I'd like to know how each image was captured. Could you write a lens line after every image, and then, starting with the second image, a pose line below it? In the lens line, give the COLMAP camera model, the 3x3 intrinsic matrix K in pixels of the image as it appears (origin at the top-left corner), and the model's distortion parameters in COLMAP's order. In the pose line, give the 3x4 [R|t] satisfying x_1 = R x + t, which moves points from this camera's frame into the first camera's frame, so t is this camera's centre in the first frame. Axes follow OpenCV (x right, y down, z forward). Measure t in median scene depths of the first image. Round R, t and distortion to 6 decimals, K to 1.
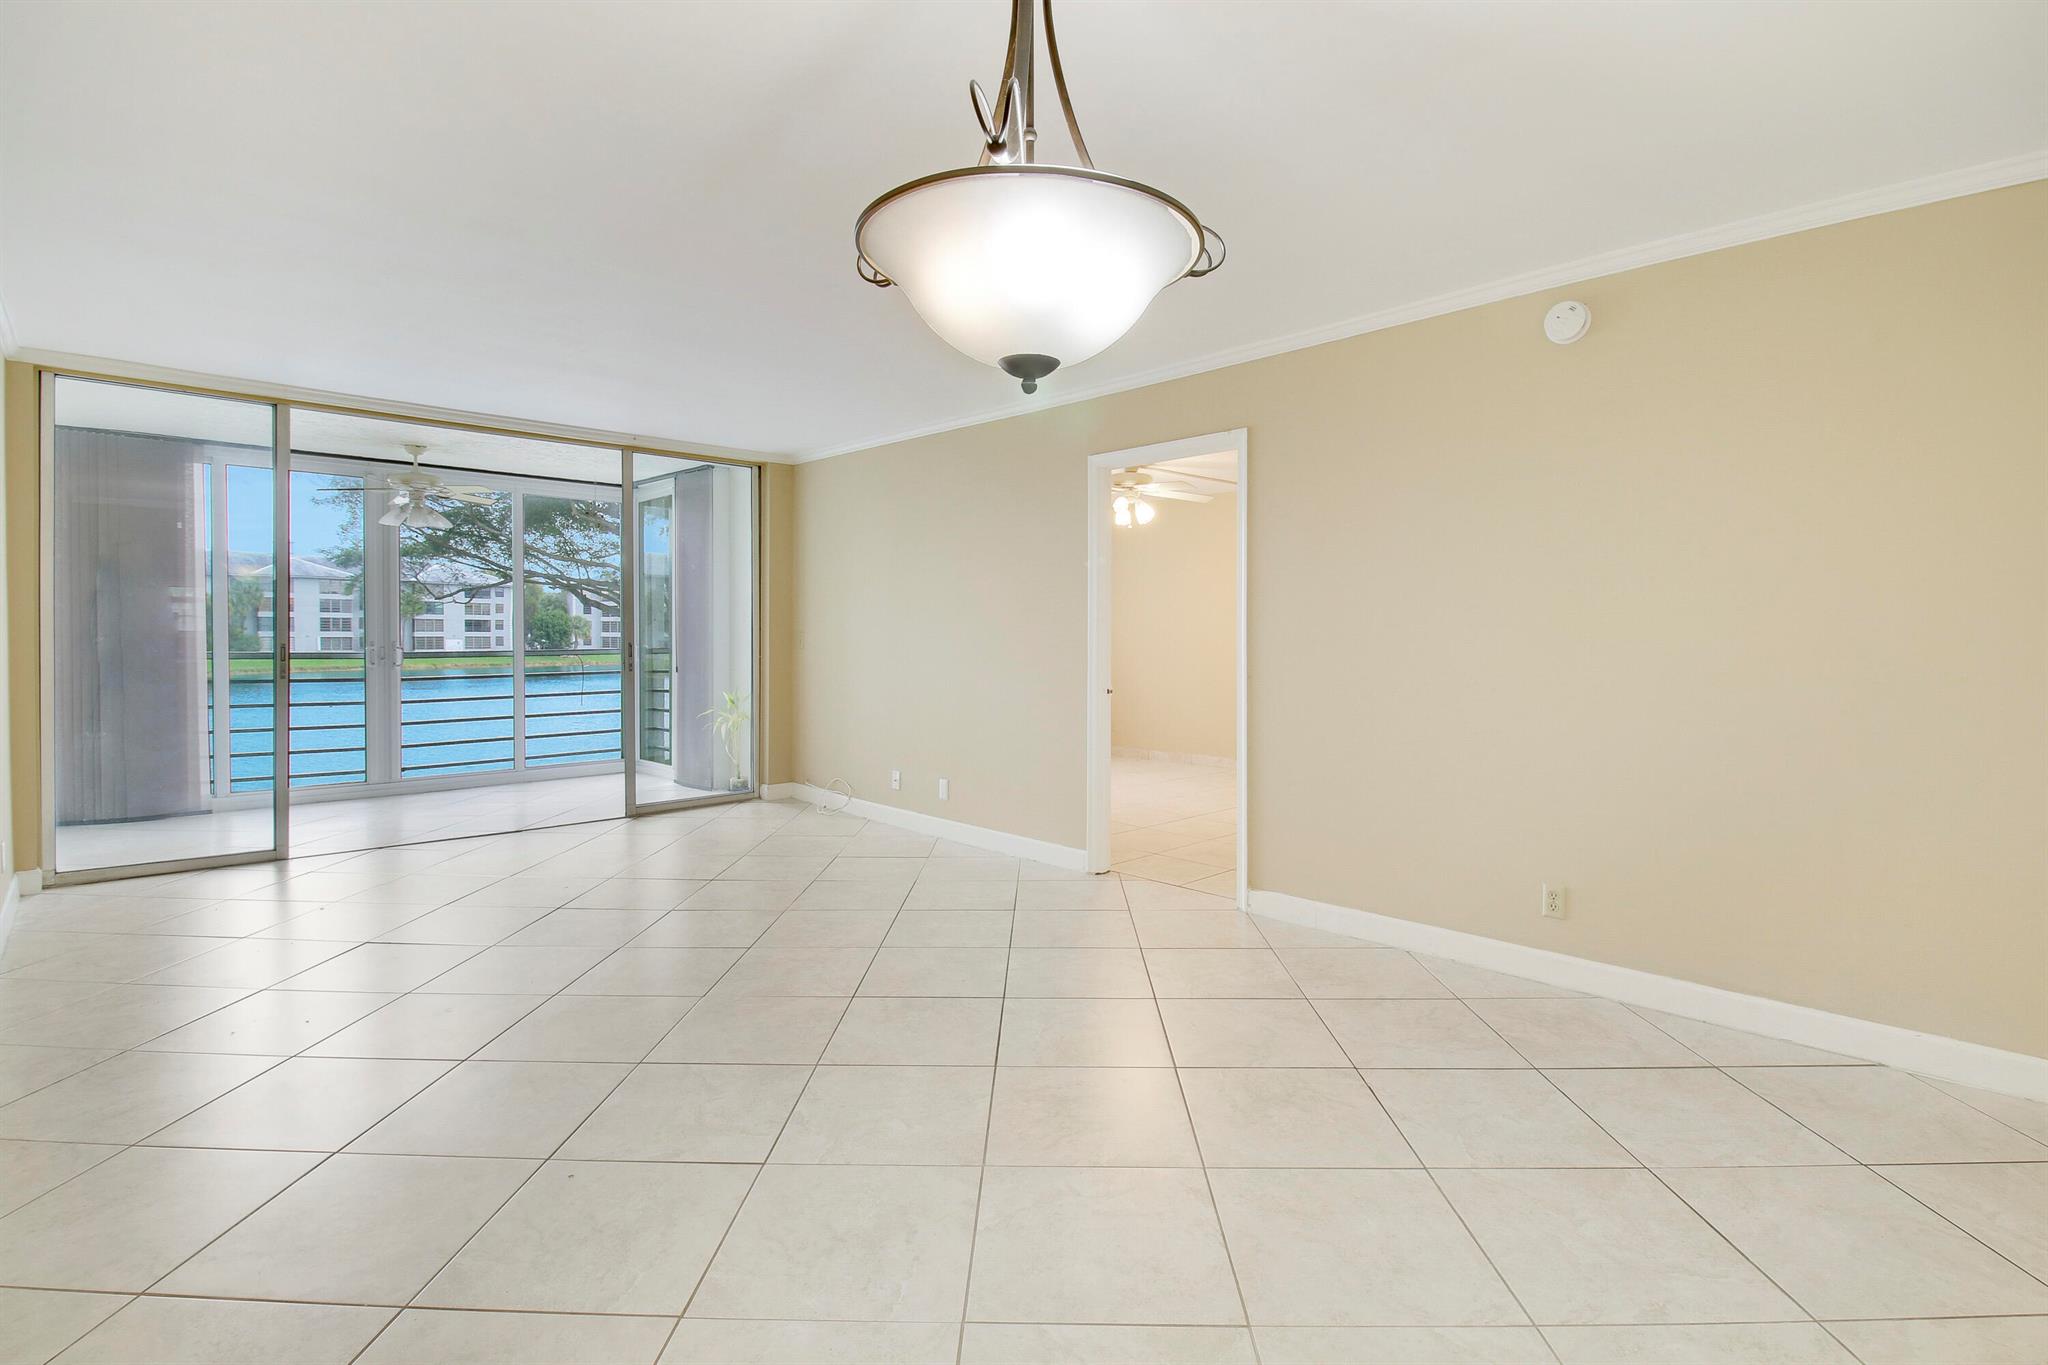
lens RADIAL K [[952.2, 0, 1044.2], [0, 952.2, 656.2], [0, 0, 1]] dist [-0.004526, -0.003567]
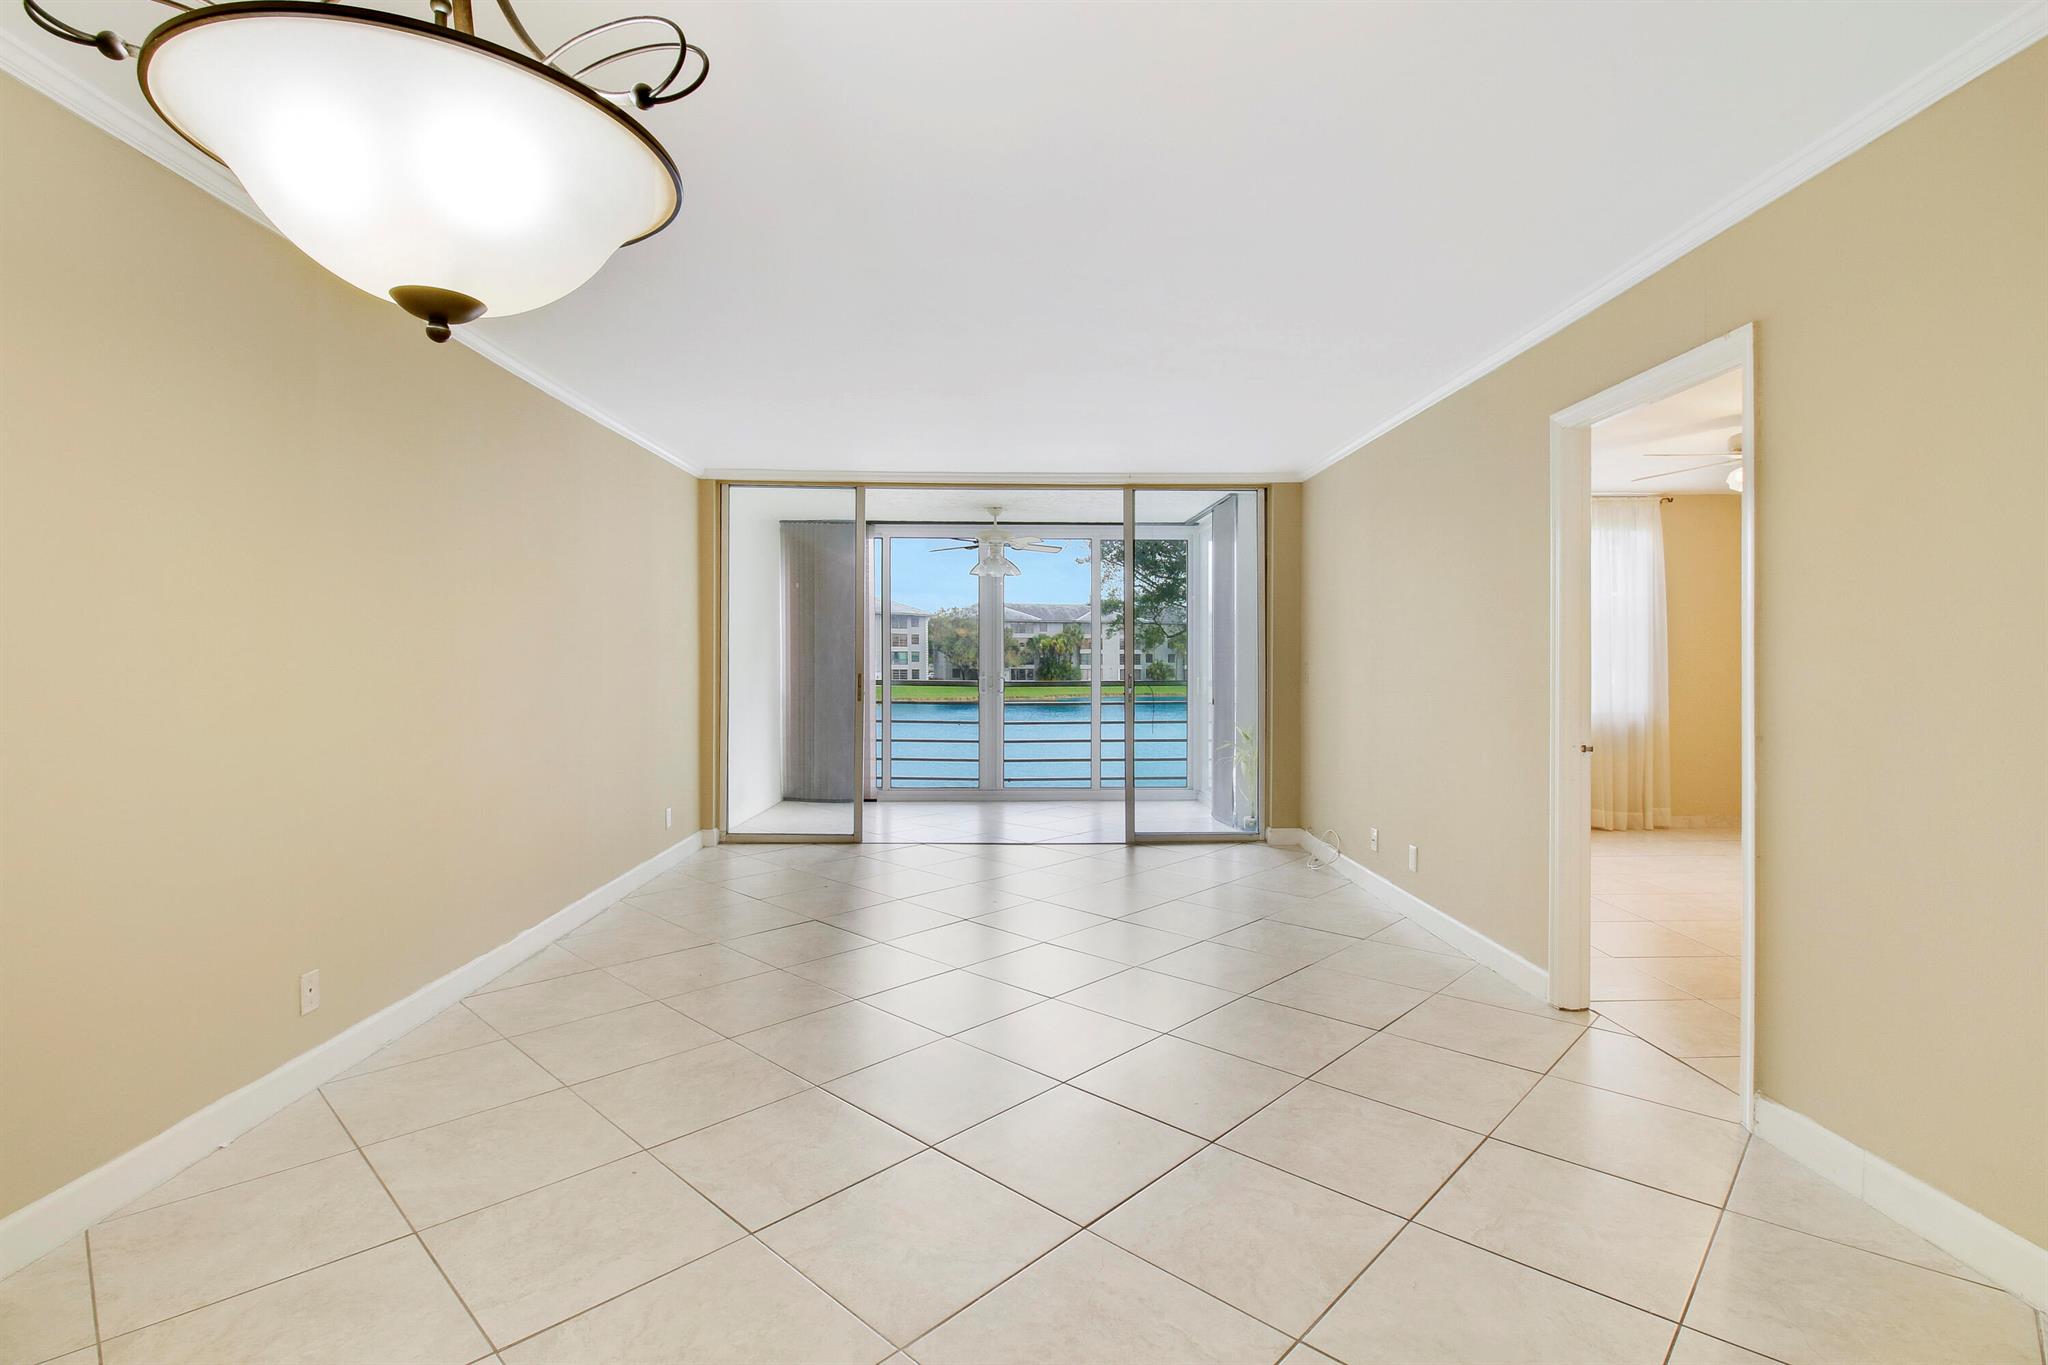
lens RADIAL K [[952.2, 0, 1027.9], [0, 952.2, 670.5], [0, 0, 1]] dist [-0.004526, -0.003567]
pose [[0.739408, 0.002791, -0.673252, 0.185538], [-0.015841, 0.999787, -0.013252, -0.003486], [0.673071, 0.020464, 0.739295, 0.169024]]
